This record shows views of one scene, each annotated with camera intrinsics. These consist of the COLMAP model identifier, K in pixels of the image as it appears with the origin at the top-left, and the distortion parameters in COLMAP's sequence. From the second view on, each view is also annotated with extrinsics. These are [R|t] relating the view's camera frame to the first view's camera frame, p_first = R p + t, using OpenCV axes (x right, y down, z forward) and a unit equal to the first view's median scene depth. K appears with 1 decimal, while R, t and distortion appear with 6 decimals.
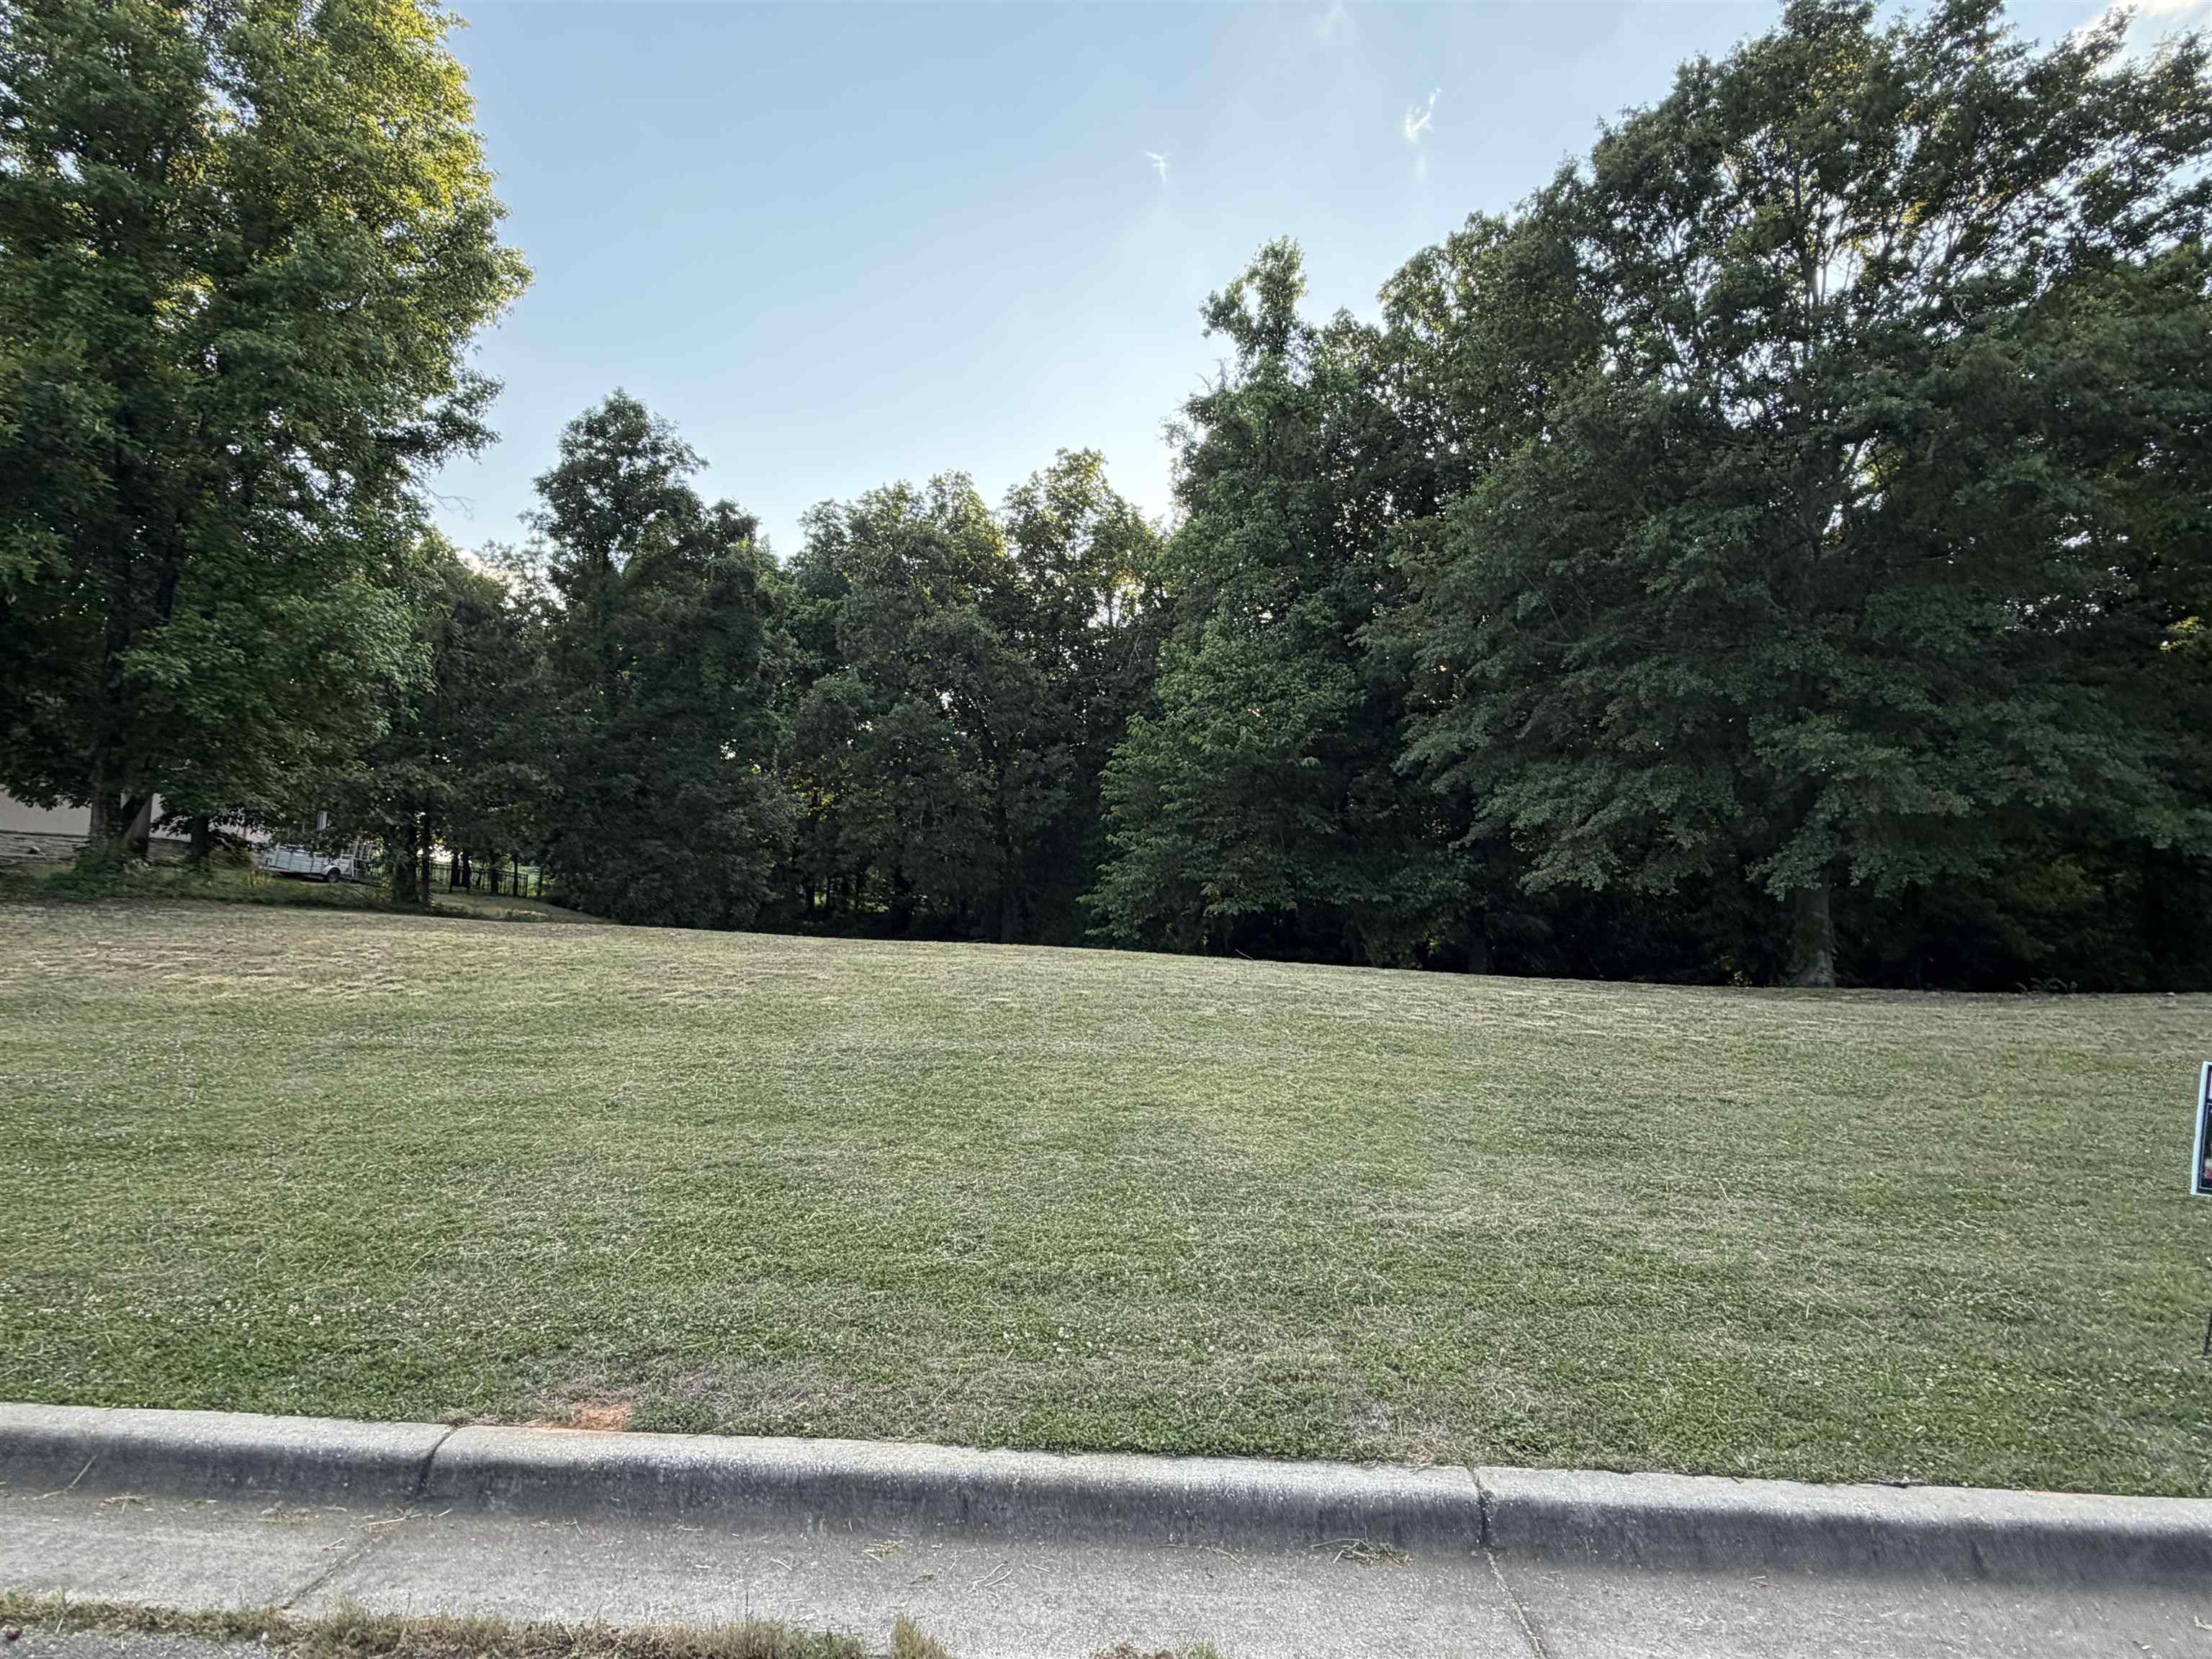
lens RADIAL K [[1246.1, 0, 1074.7], [0, 1246.1, 832.1], [0, 0, 1]] dist [-0.001605, 0.000556]
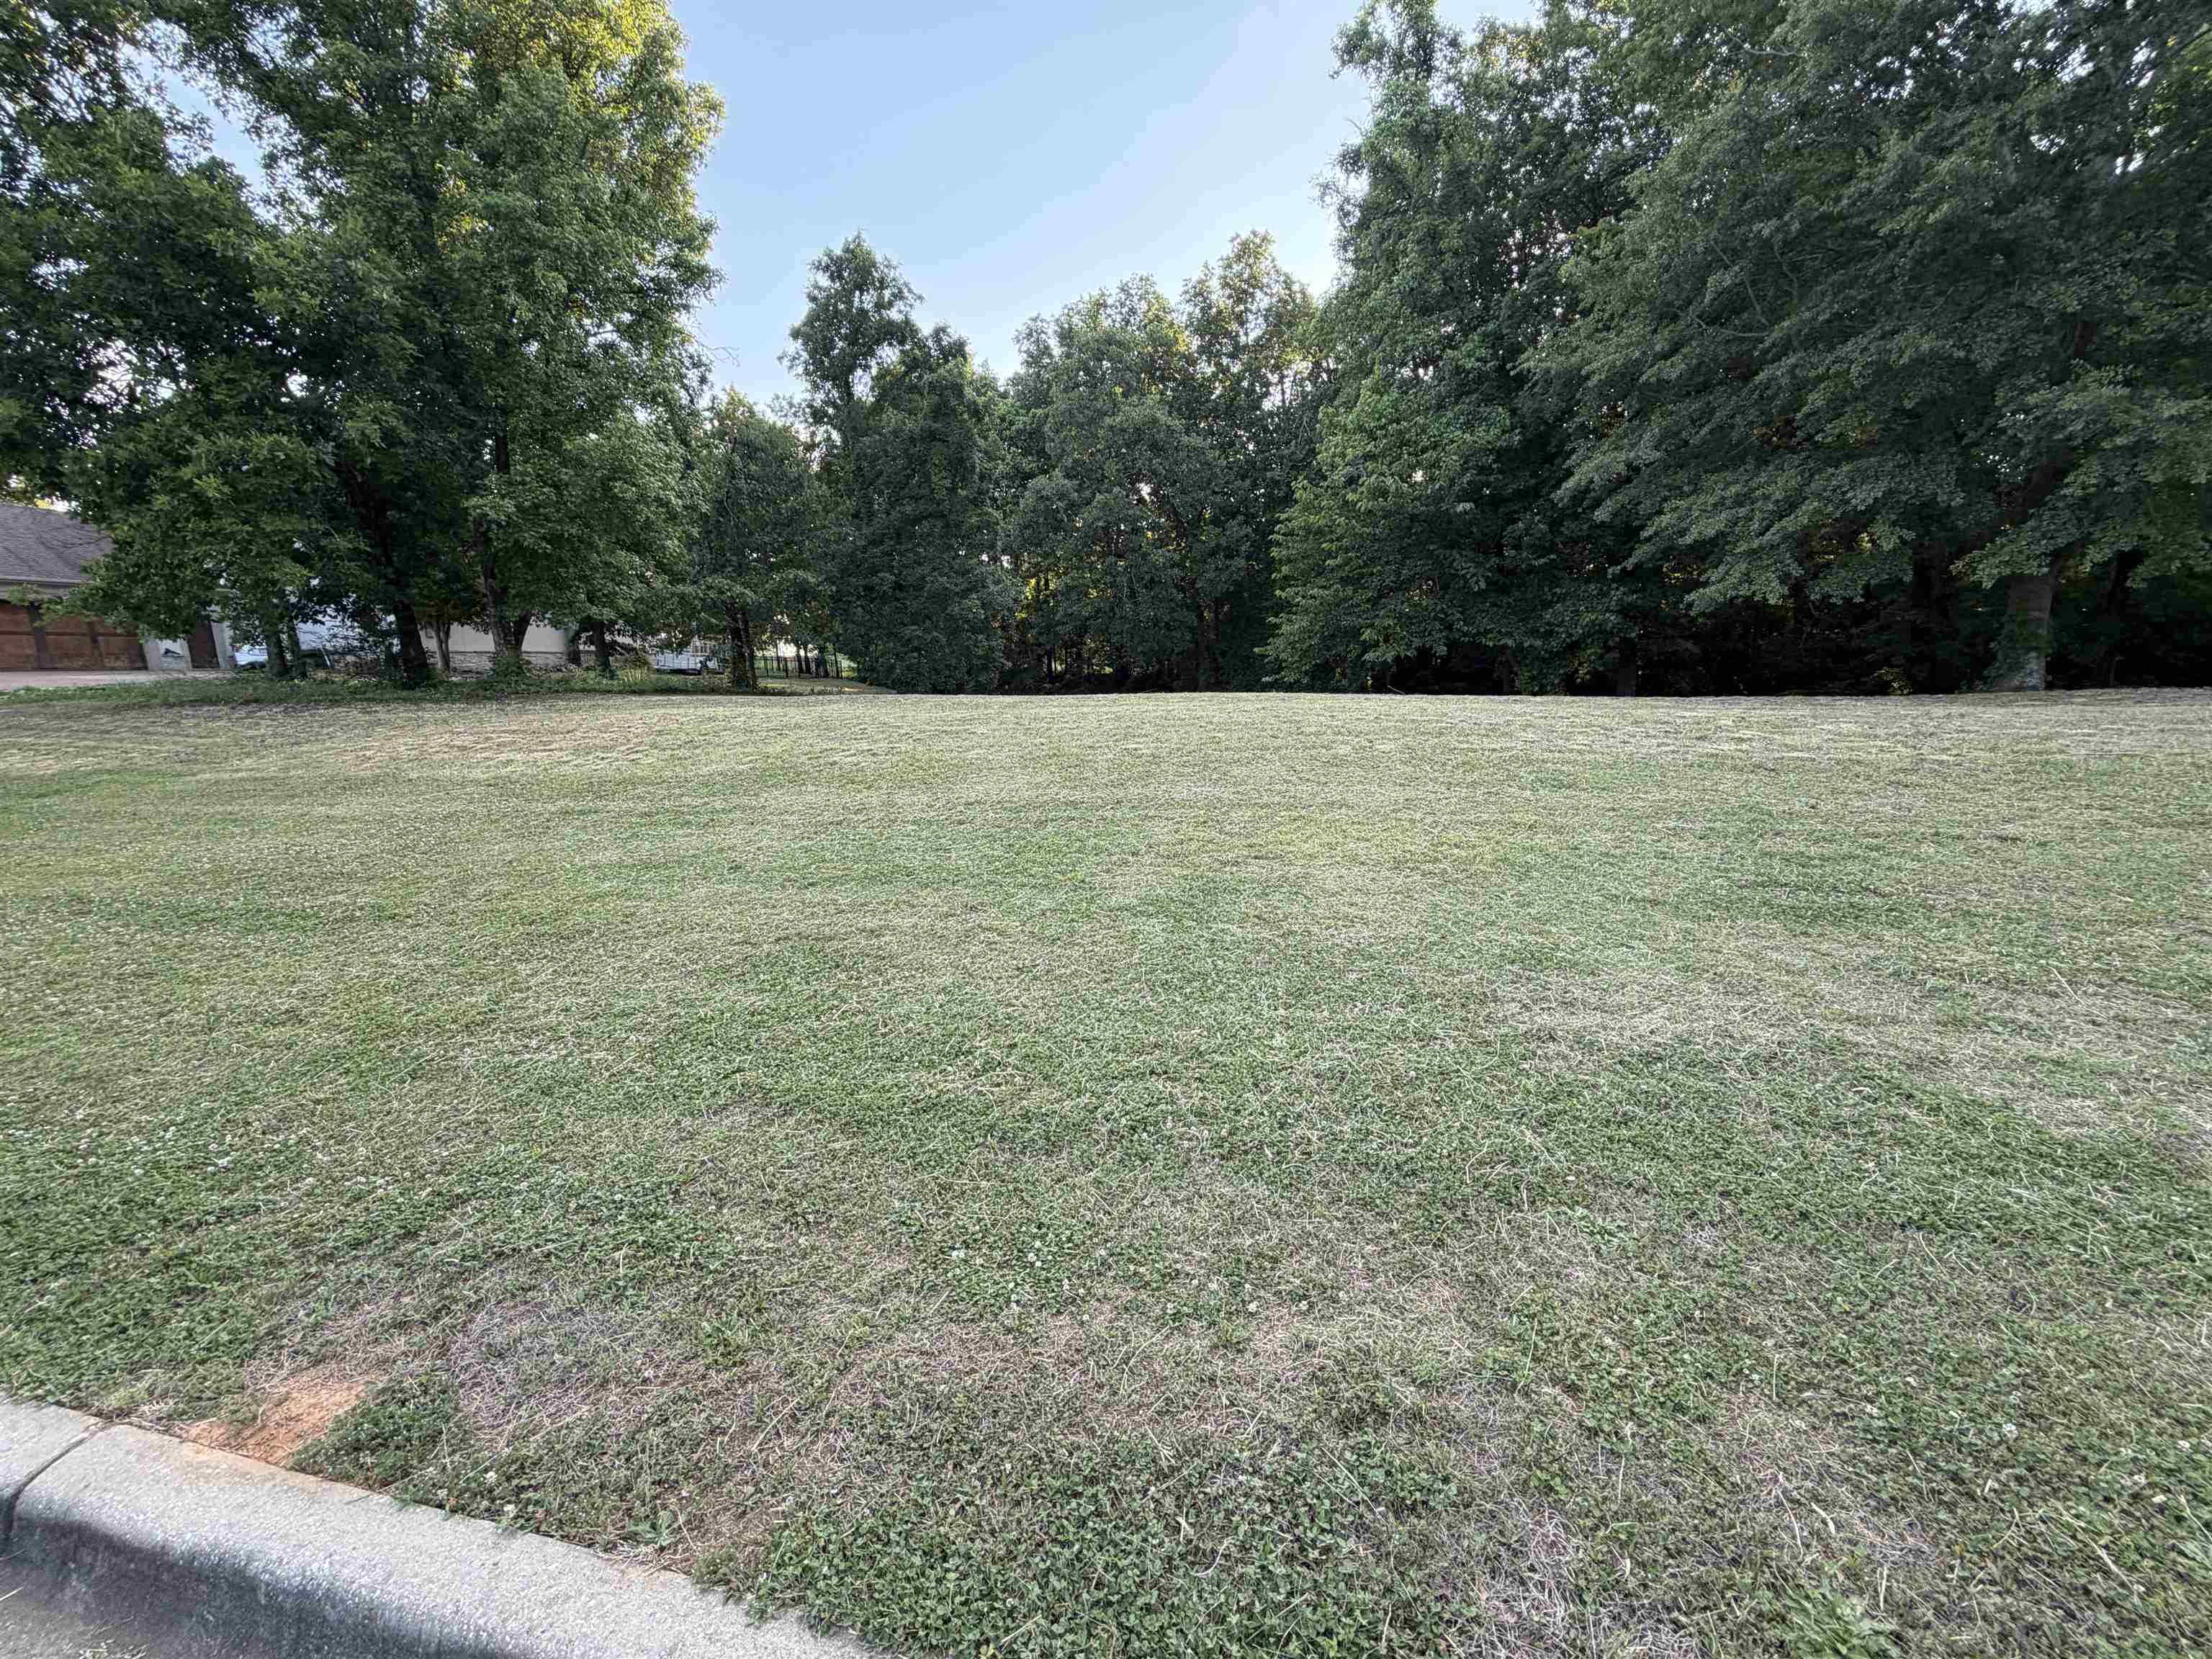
lens RADIAL K [[881.5, 0, 1098.5], [0, 881.5, 827.0], [0, 0, 1]] dist [0.002041, -0.000161]
pose [[0.977355, -0.023187, -0.210330, 0.041568], [0.071790, 0.971361, 0.226506, 0.021902], [0.199054, -0.236476, 0.951029, 0.192508]]
